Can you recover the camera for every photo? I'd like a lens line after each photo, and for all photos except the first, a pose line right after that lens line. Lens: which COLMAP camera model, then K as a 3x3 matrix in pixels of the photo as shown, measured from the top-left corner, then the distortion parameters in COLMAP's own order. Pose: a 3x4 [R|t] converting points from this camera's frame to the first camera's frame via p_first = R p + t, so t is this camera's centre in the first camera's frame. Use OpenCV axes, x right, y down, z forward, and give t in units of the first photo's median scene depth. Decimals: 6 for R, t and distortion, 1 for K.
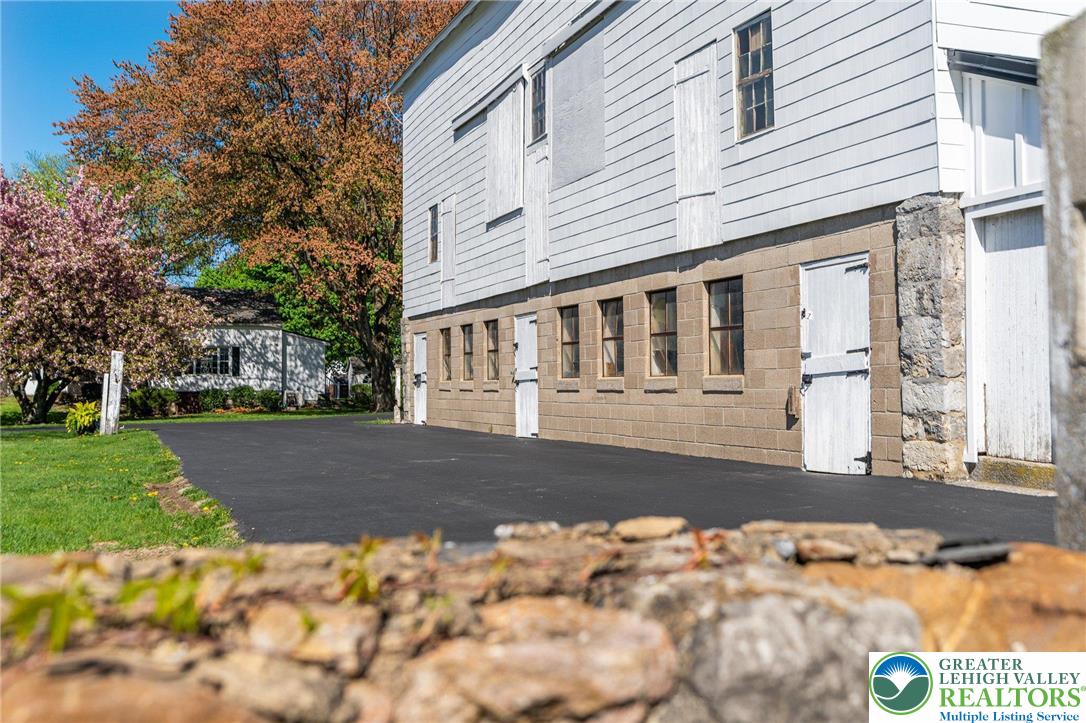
lens RADIAL K [[1056.2, 0, 548.3], [0, 1056.2, 360.5], [0, 0, 1]] dist [0.003116, 0.000000]
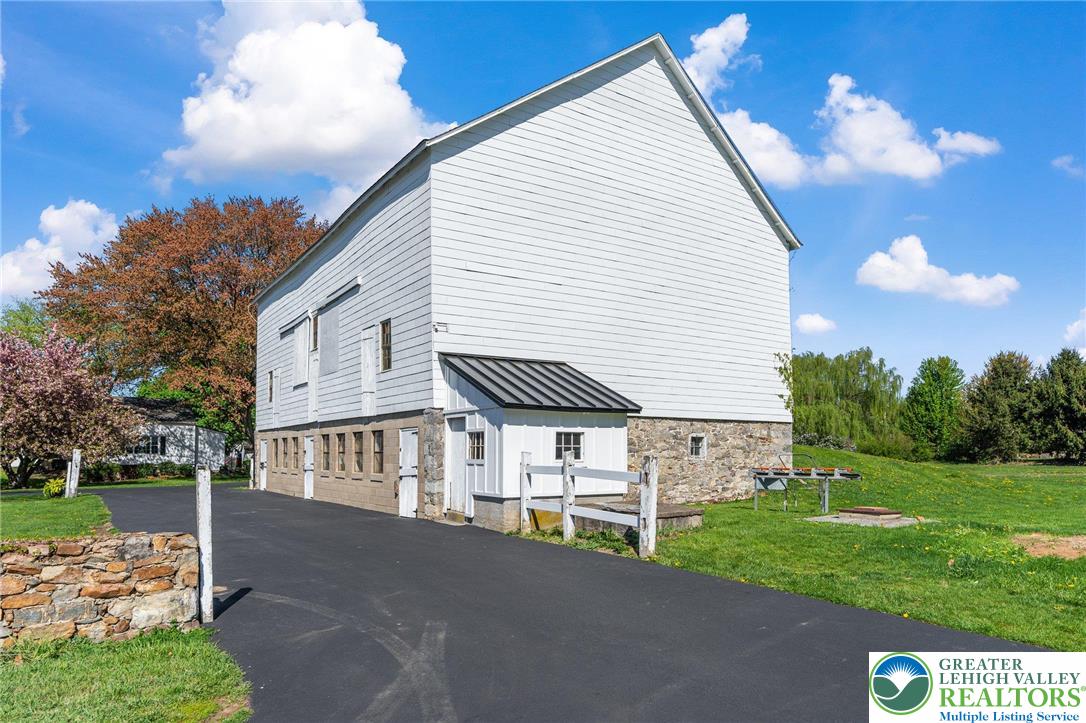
lens RADIAL K [[655.0, 0, 513.4], [0, 655.0, 435.6], [0, 0, 1]] dist [0.008707, 0.000058]
pose [[0.980614, 0.011996, 0.195582, 0.097925], [-0.009727, 0.999874, -0.012556, -0.029009], [-0.195708, 0.010410, 0.980607, -0.235161]]
